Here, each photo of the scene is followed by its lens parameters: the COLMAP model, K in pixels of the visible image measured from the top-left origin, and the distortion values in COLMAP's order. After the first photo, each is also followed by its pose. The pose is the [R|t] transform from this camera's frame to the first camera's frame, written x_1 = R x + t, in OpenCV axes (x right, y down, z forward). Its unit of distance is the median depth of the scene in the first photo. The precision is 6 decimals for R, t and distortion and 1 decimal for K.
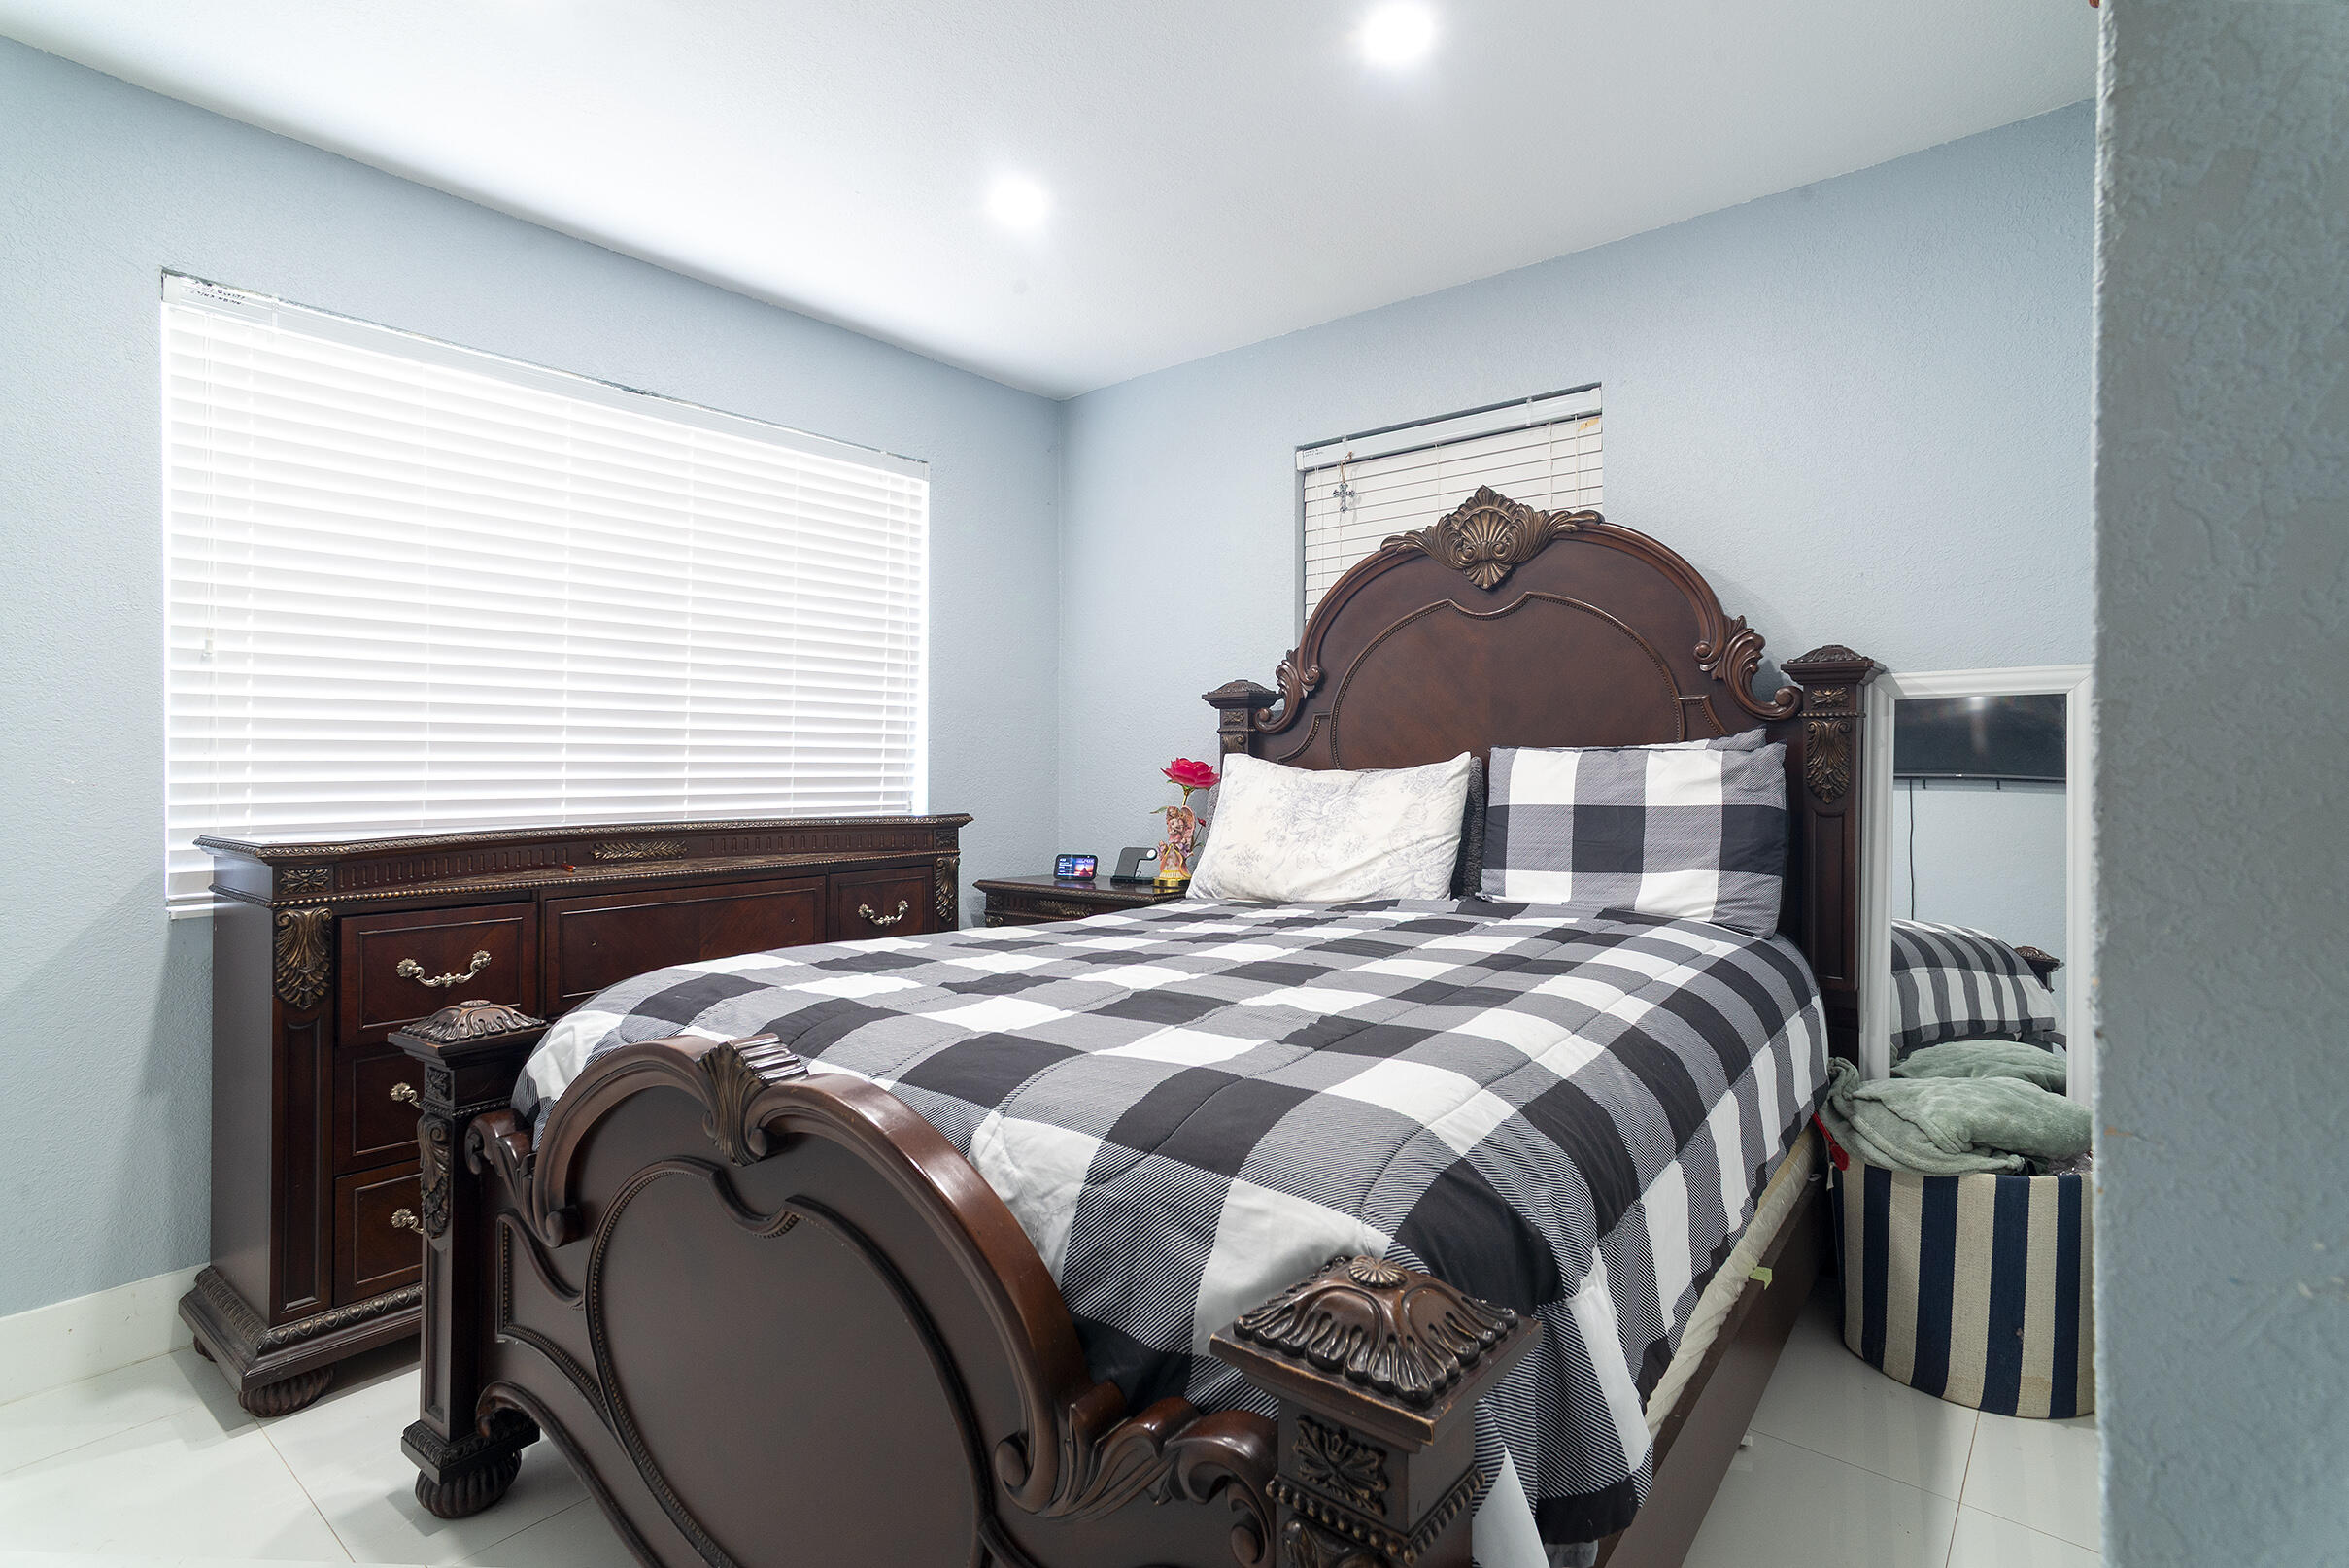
lens RADIAL K [[1102.2, 0, 1174.2], [0, 1102.2, 775.1], [0, 0, 1]] dist [-0.039493, 0.028414]
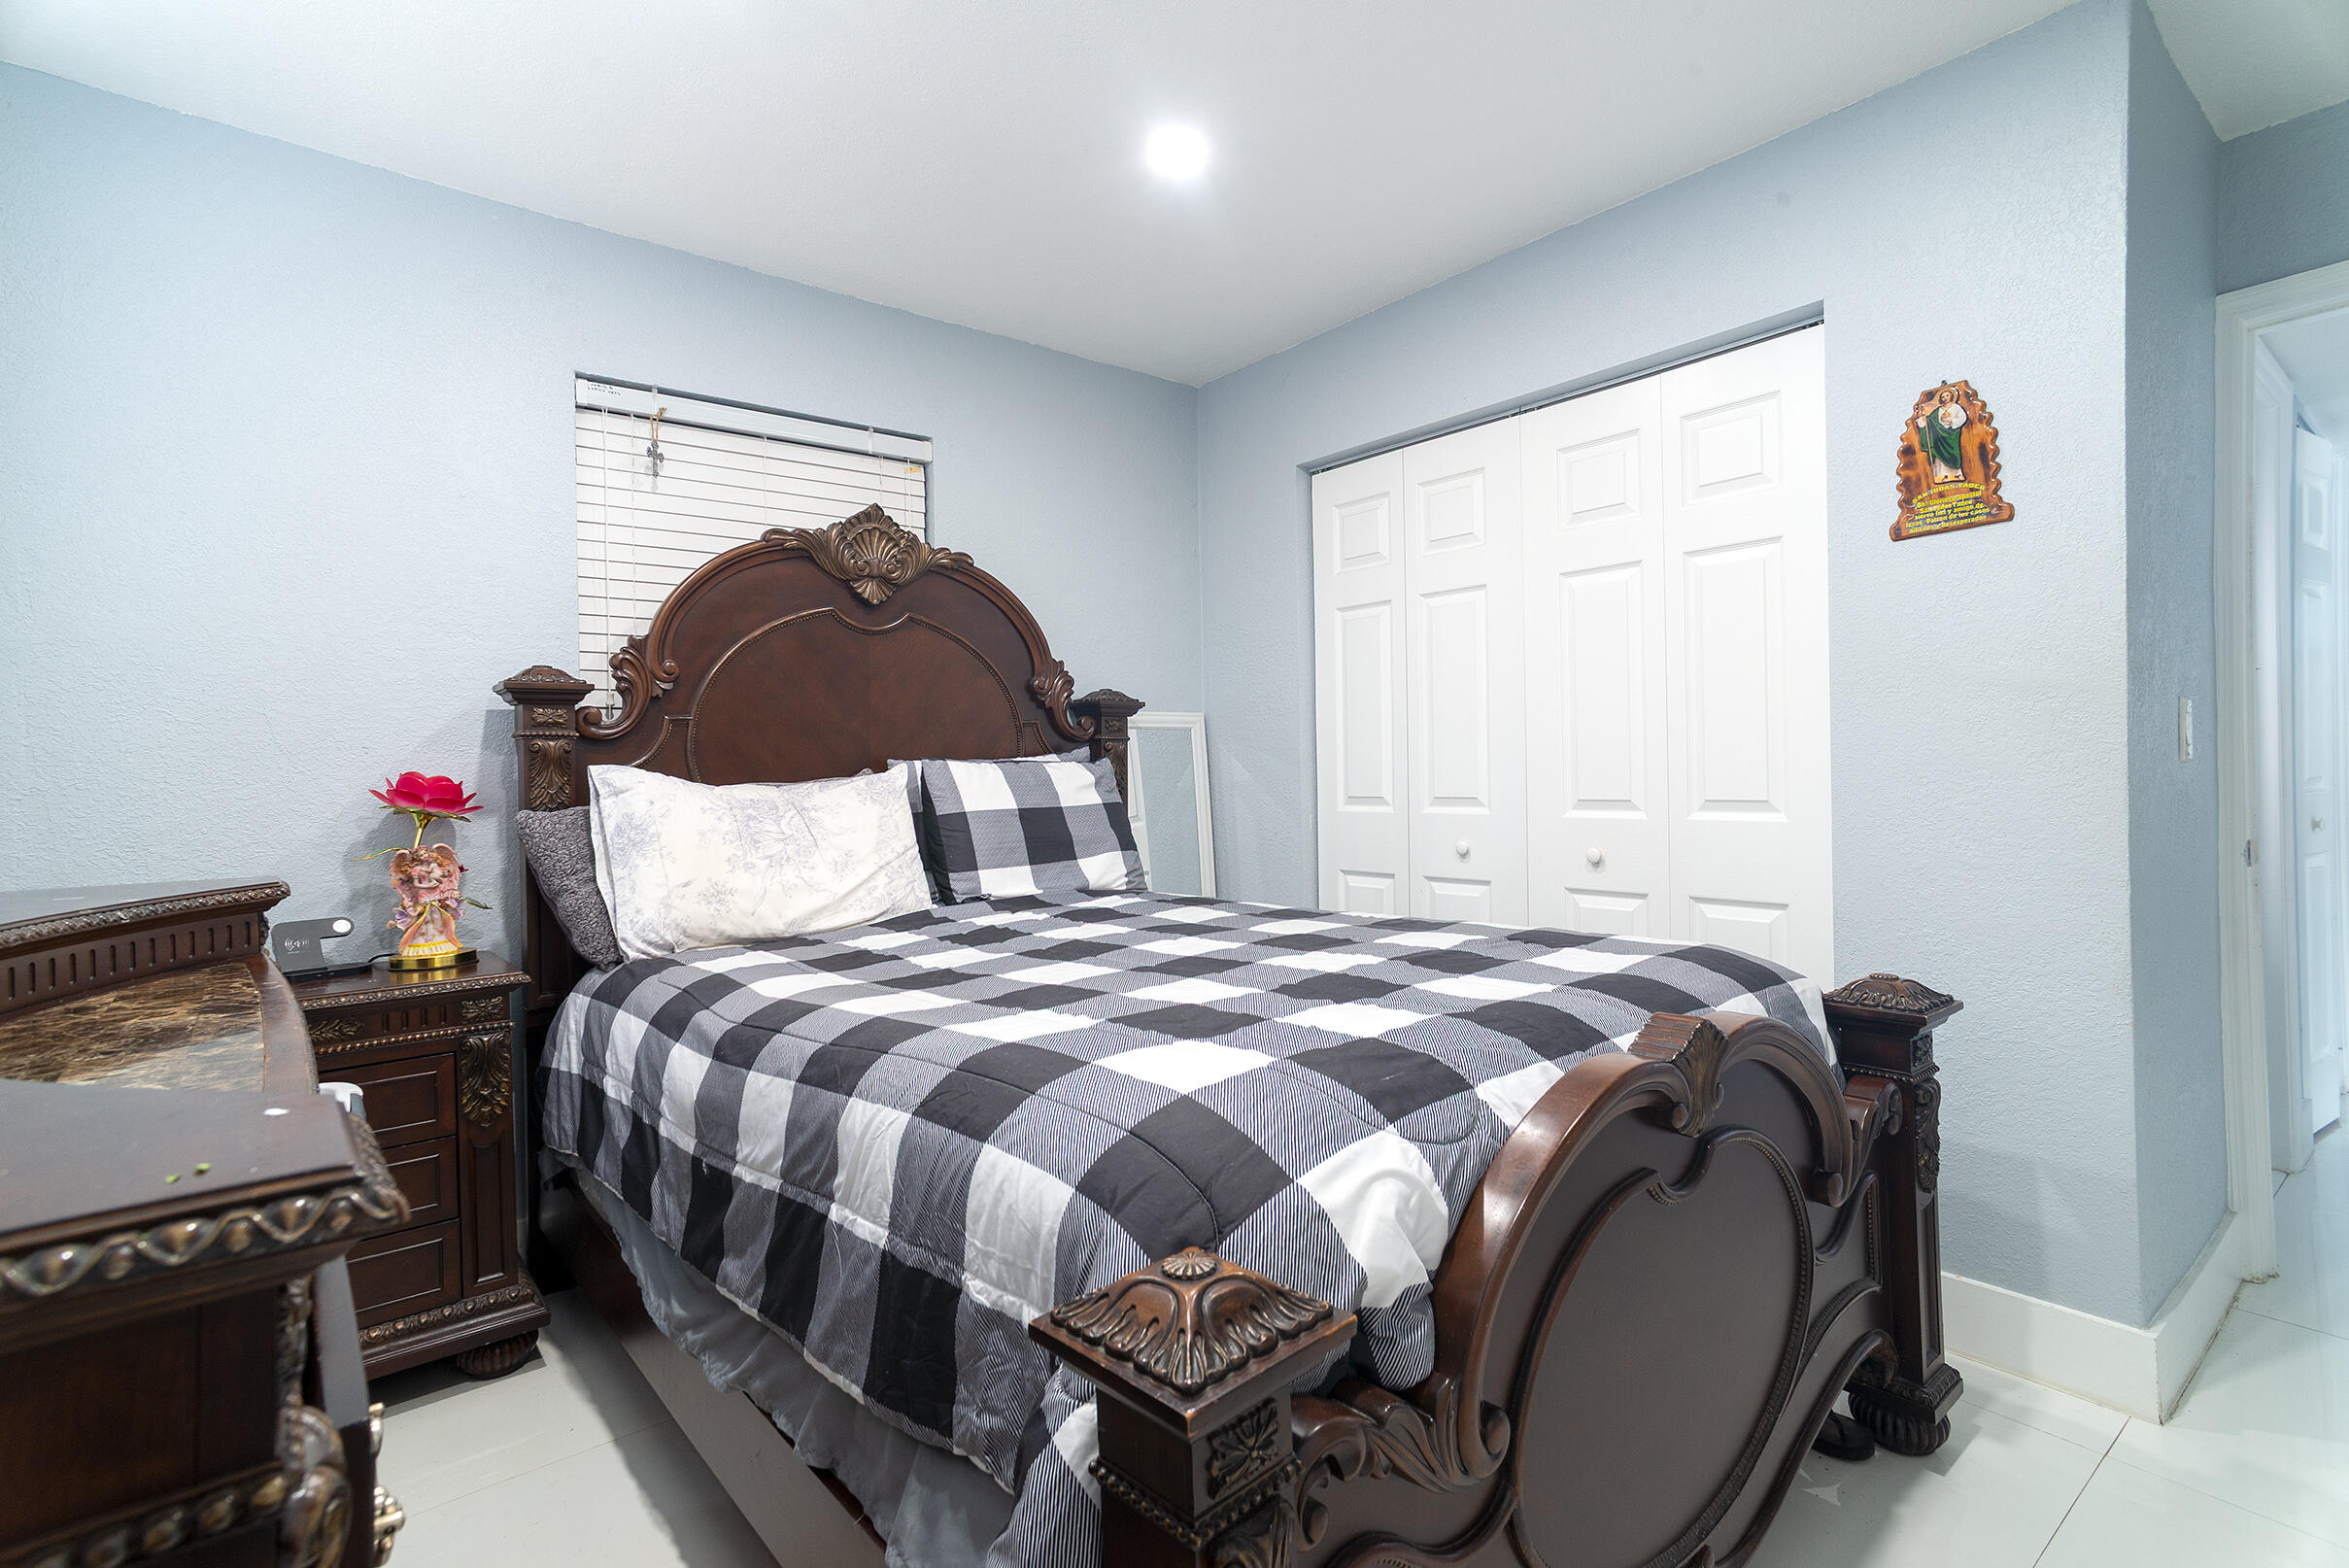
lens RADIAL K [[1102.2, 0, 1174.2], [0, 1102.2, 775.1], [0, 0, 1]] dist [-0.039493, 0.028414]
pose [[0.222478, -0.002353, 0.974935, -0.653698], [0.026782, 0.999634, -0.003699, 0.000430], [-0.974570, 0.026933, 0.222460, 0.505883]]
